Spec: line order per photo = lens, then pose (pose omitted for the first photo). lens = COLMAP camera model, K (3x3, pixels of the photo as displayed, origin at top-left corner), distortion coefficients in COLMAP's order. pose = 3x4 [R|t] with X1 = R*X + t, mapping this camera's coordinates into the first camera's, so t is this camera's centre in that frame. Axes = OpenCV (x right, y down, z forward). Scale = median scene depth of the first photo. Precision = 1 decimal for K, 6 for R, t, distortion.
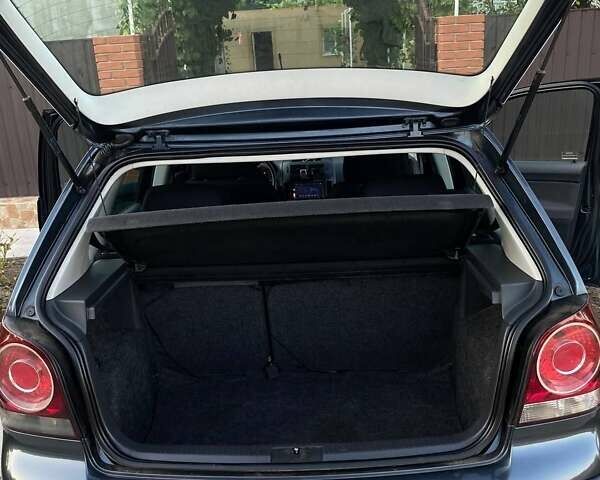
lens RADIAL K [[607.2, 0, 300.0], [0, 607.2, 240.0], [0, 0, 1]] dist [0.008028, -0.009728]
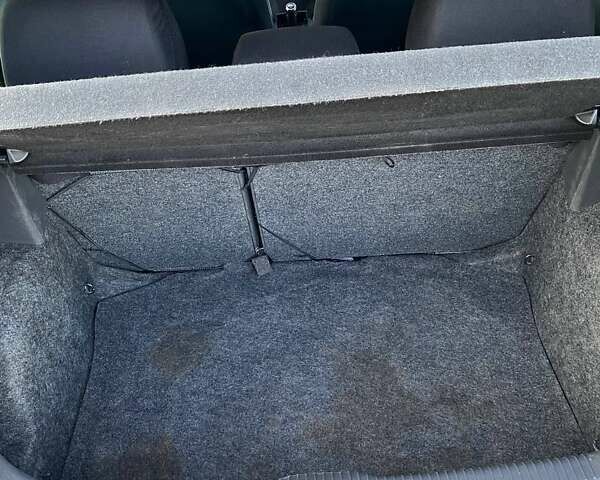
lens RADIAL K [[607.2, 0, 300.0], [0, 607.2, 240.0], [0, 0, 1]] dist [0.008028, -0.009728]
pose [[0.998075, -0.045496, 0.042146, -0.031839], [0.025803, 0.922603, 0.384886, -0.078867], [-0.056395, -0.383057, 0.922001, 0.399112]]
